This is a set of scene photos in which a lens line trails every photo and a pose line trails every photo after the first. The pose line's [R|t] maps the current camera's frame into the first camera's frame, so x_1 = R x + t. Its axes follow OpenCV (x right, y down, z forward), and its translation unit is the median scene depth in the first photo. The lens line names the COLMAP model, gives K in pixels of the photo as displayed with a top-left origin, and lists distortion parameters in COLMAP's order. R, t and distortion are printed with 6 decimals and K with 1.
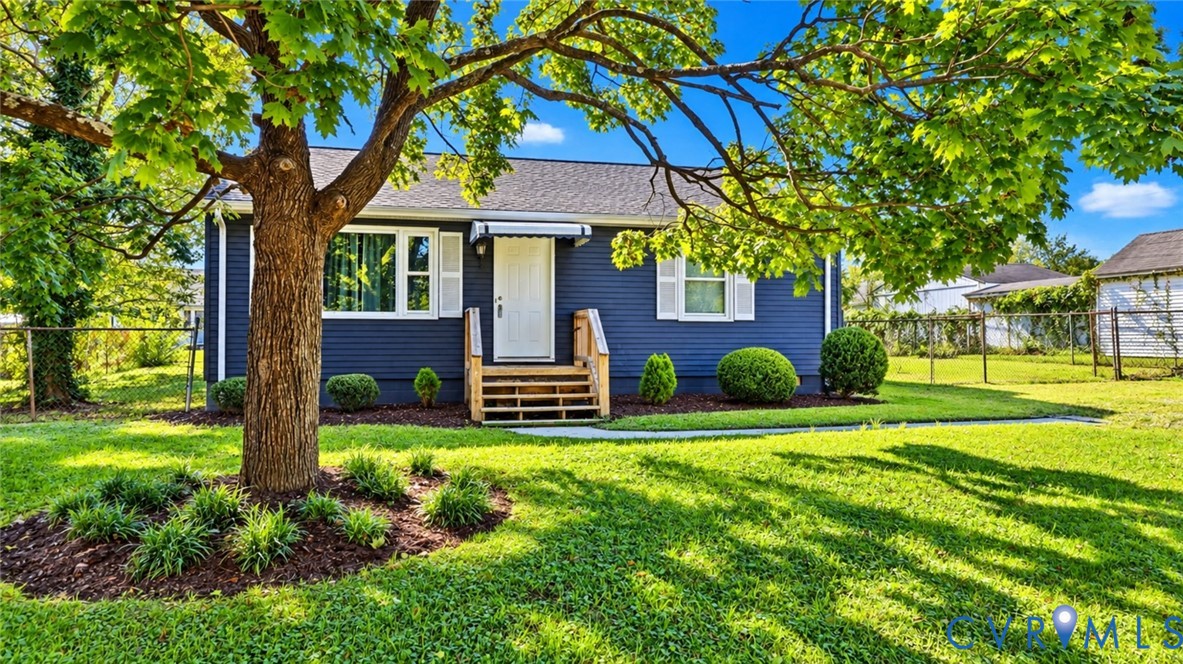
lens RADIAL K [[786.4, 0, 596.0], [0, 786.4, 338.2], [0, 0, 1]] dist [0.009632, 0.005305]
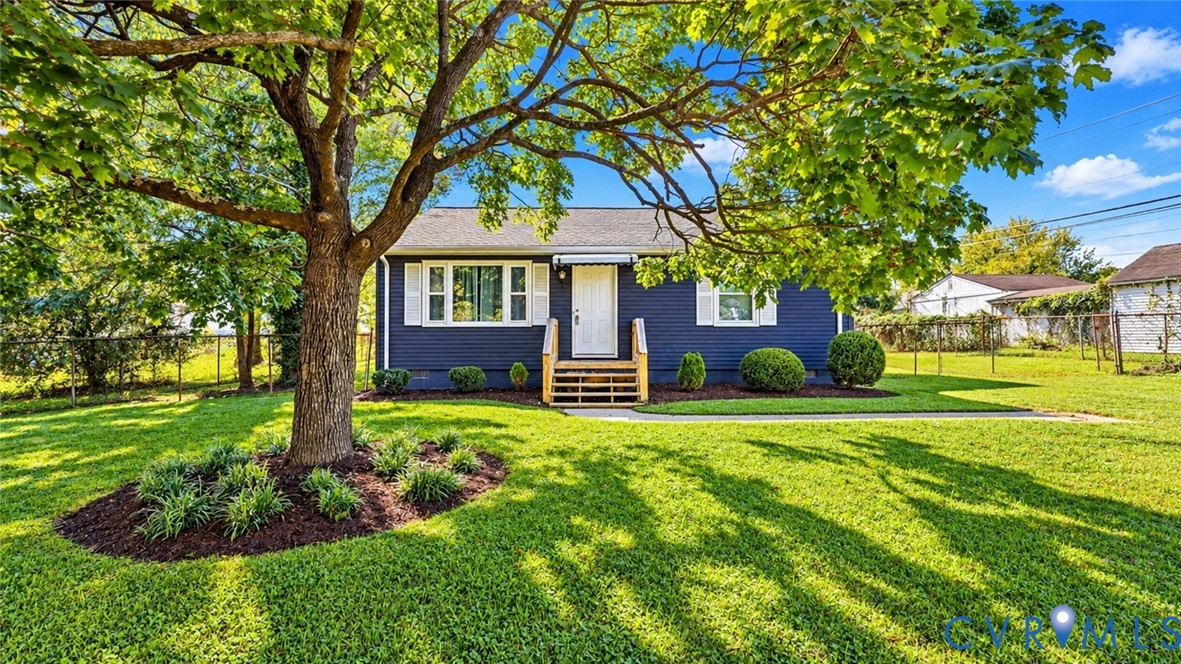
lens RADIAL K [[553.8, 0, 585.3], [0, 553.8, 321.7], [0, 0, 1]] dist [0.002970, 0.000385]
pose [[0.978864, -0.009813, -0.204277, 0.086456], [0.004441, 0.999633, -0.026738, -0.006082], [0.204464, 0.025266, 0.978548, 0.070029]]
